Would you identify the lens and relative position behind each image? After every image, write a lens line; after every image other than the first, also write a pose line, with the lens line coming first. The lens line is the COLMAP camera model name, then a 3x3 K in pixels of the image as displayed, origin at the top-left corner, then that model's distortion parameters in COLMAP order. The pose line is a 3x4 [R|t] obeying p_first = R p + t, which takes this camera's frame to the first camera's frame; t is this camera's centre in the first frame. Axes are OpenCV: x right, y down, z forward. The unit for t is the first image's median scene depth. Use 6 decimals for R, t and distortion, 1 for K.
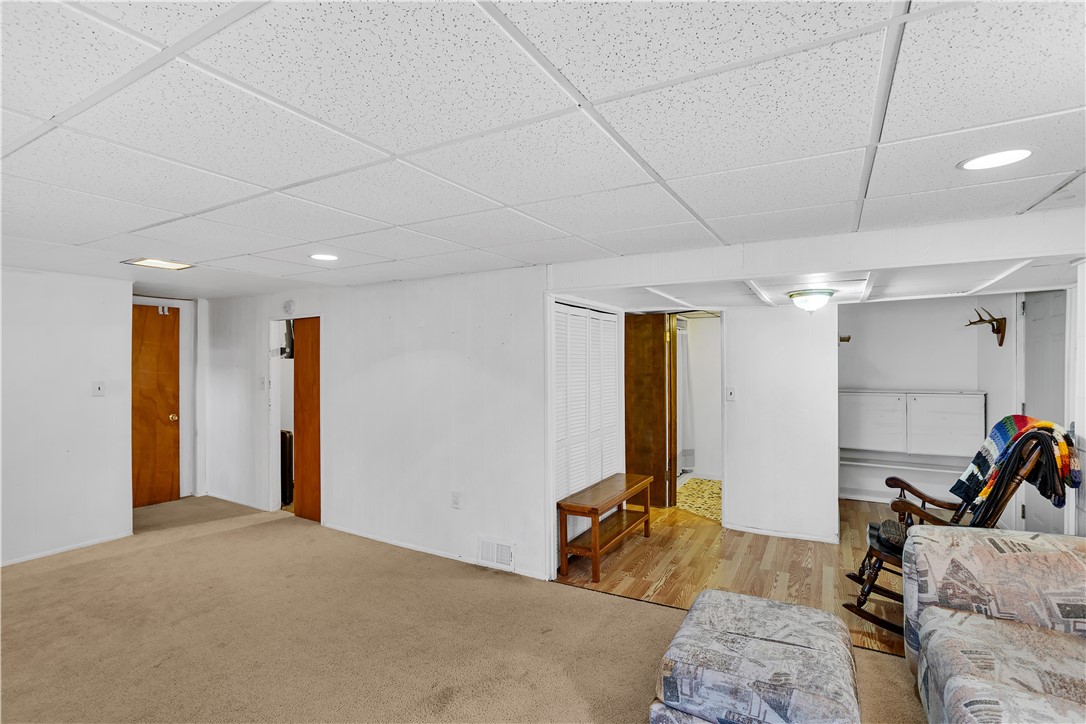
lens RADIAL K [[519.7, 0, 534.4], [0, 519.7, 360.8], [0, 0, 1]] dist [-0.059165, 0.035538]
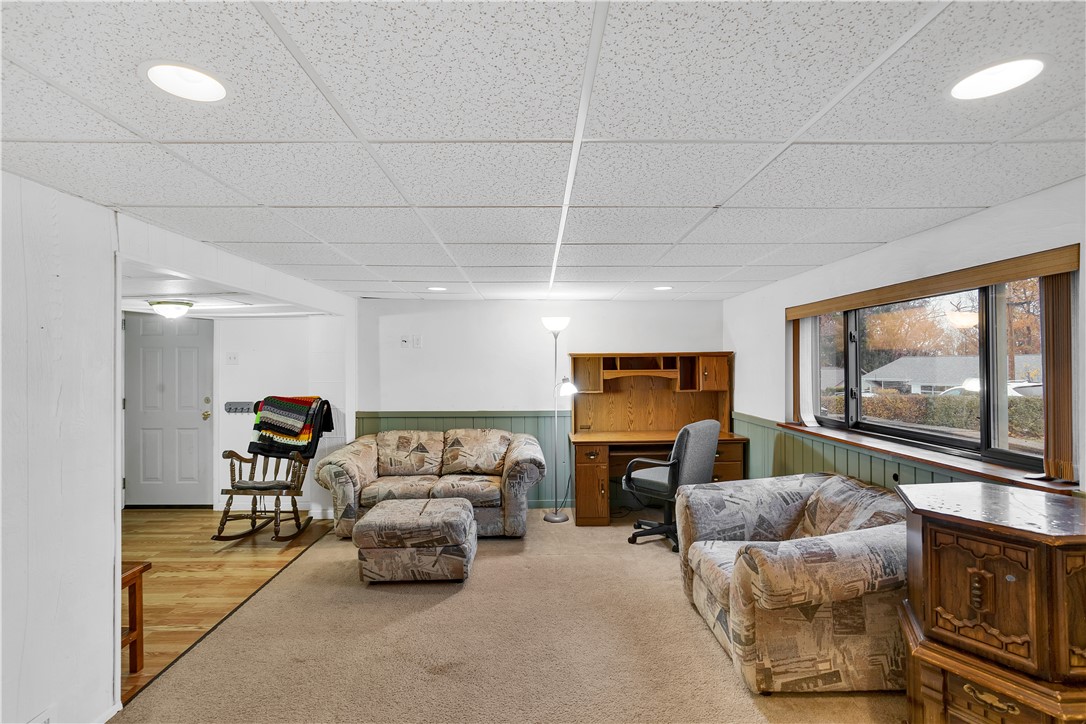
lens RADIAL K [[519.7, 0, 534.4], [0, 519.7, 360.8], [0, 0, 1]] dist [-0.059165, 0.035538]
pose [[-0.507429, 0.011648, 0.861615, -0.590286], [0.003581, 0.999929, -0.011409, 0.005958], [-0.861686, -0.002704, -0.507435, 0.668169]]
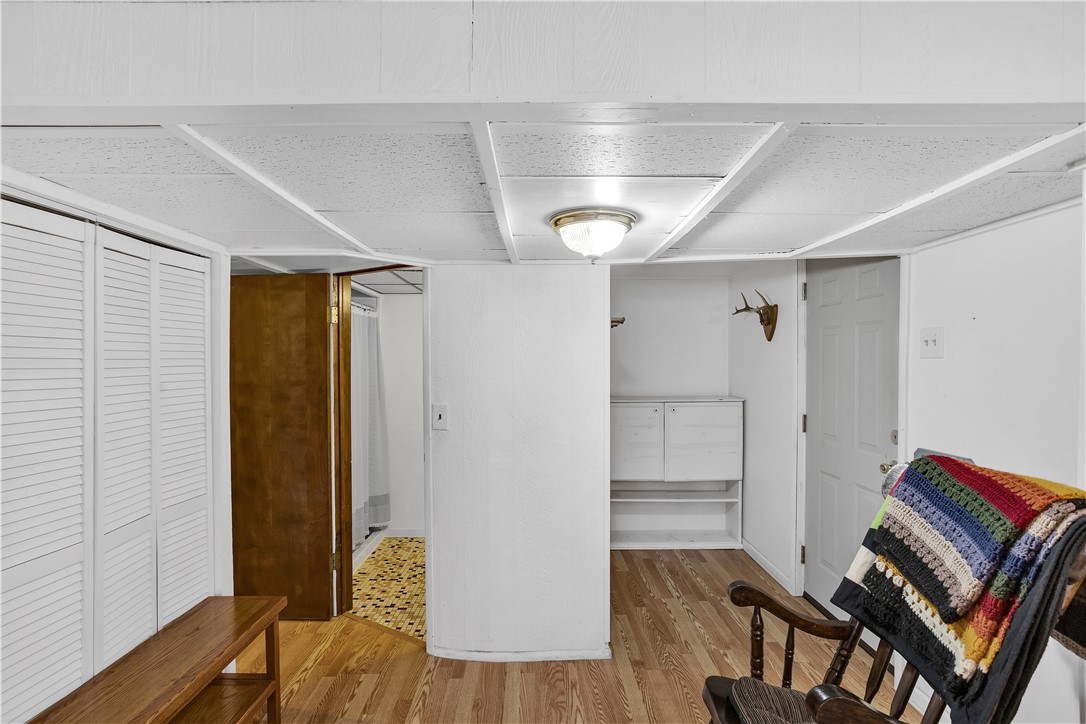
lens RADIAL K [[551.4, 0, 531.4], [0, 551.4, 368.4], [0, 0, 1]] dist [-0.037612, 0.000783]
pose [[0.868000, -0.003735, 0.496550, 0.169330], [-0.003117, 0.999911, 0.012970, 0.003401], [-0.496555, -0.012806, 0.867911, 0.429462]]
